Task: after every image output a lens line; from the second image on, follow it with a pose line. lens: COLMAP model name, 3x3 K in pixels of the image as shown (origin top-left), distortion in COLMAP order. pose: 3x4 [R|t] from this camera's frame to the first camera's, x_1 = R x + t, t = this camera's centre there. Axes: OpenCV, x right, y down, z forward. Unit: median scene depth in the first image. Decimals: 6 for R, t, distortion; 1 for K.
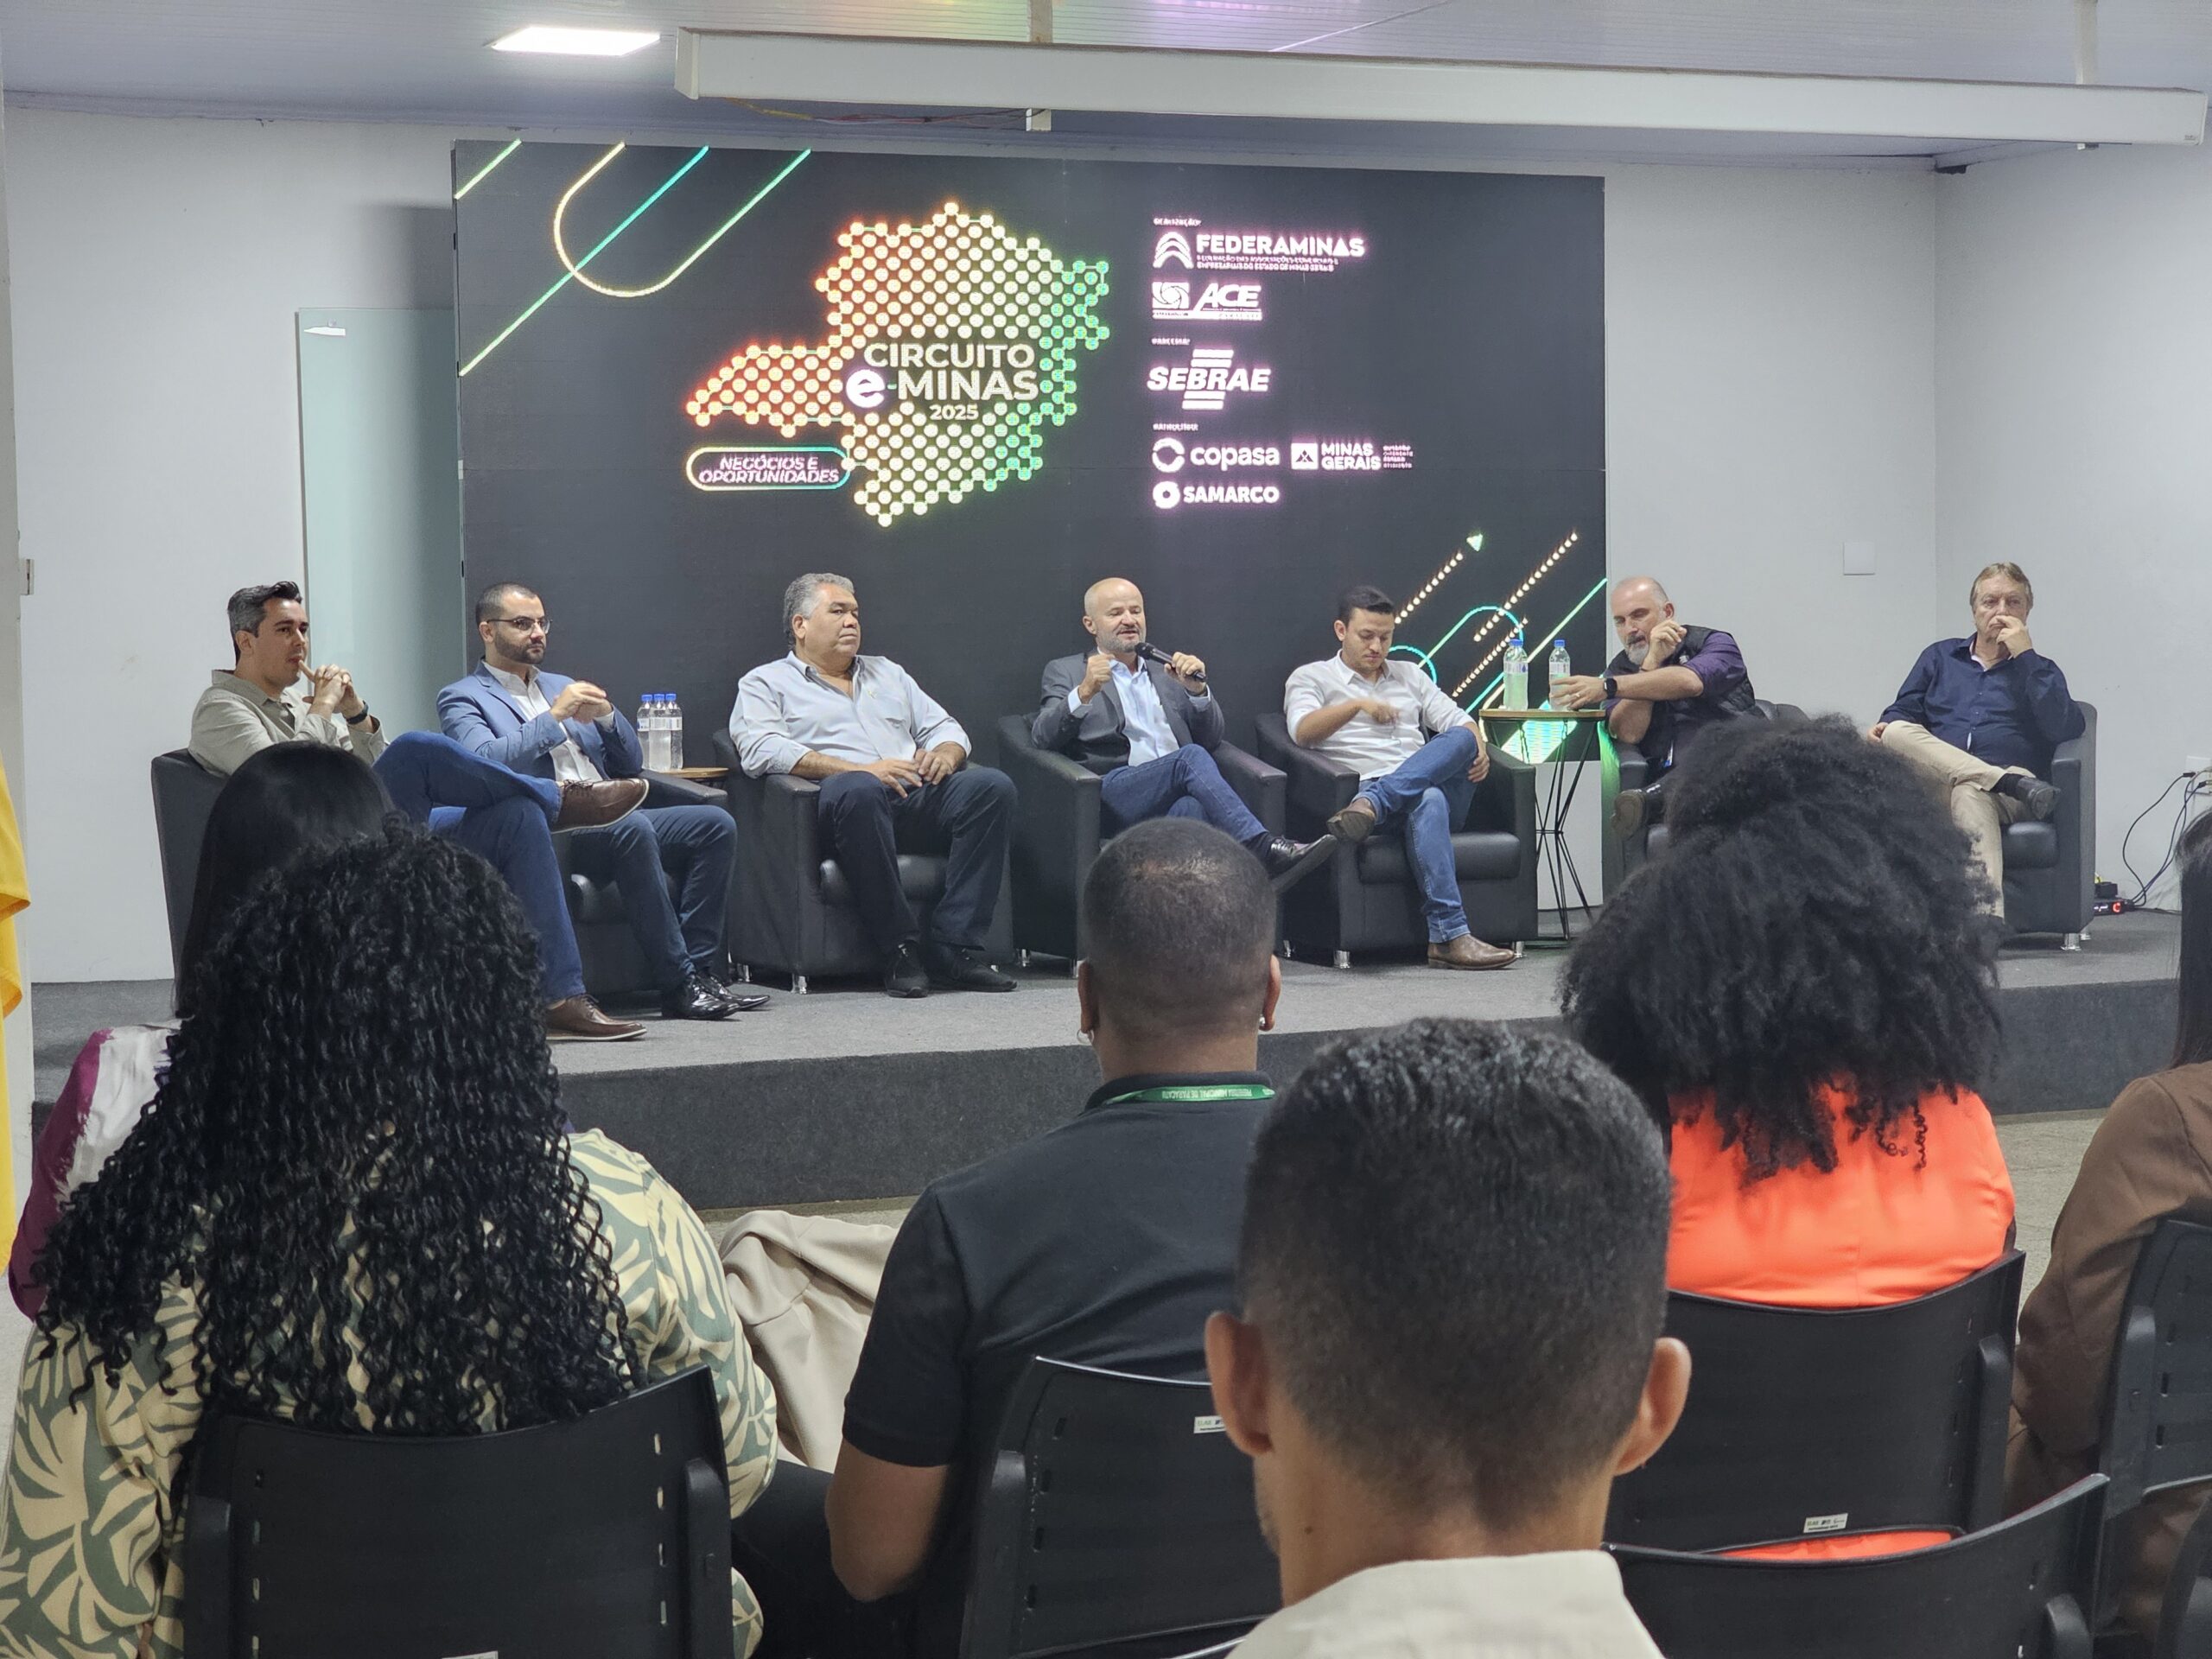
lens RADIAL K [[4342.0, 0, 1103.2], [0, 4342.0, 828.5], [0, 0, 1]] dist [-0.009049, 0.000000]
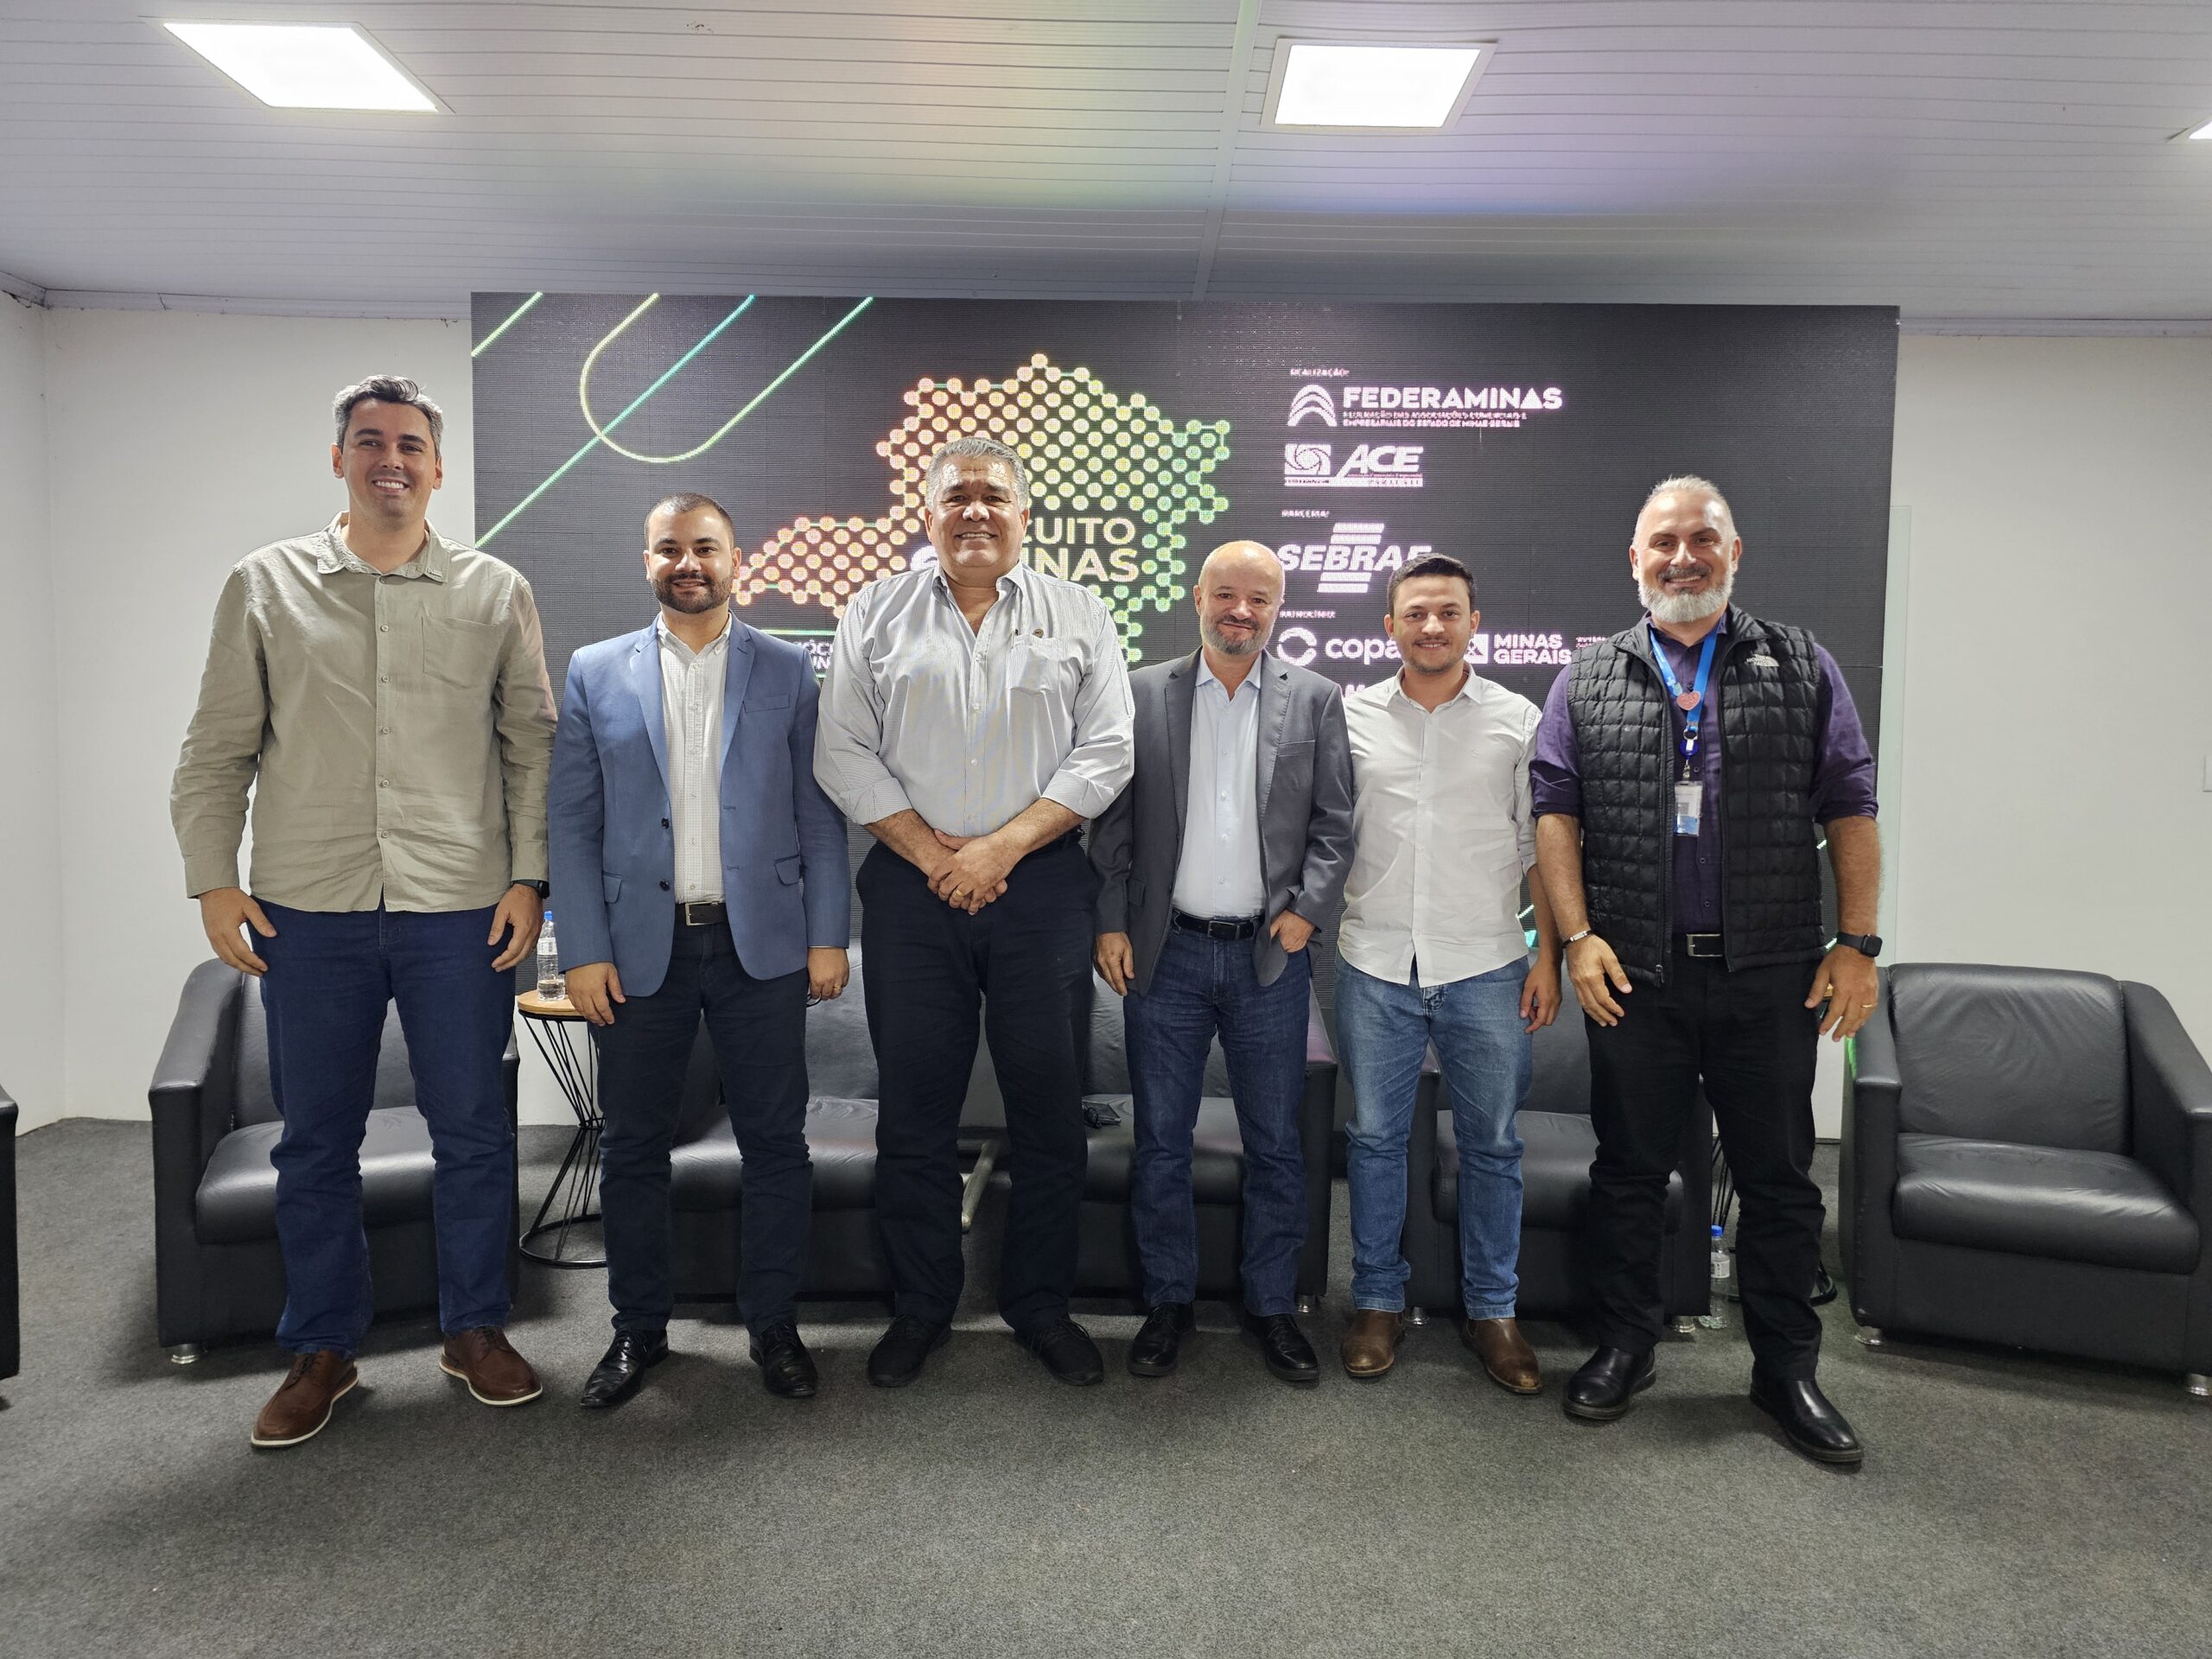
lens RADIAL K [[1495.0, 0, 1121.8], [0, 1495.0, 837.2], [0, 0, 1]] dist [0.087058, -0.012825]
pose [[0.919561, 0.048730, -0.389914, 0.103947], [-0.046433, 0.998804, 0.015321, -0.051831], [0.390194, 0.004016, 0.920724, 0.724892]]
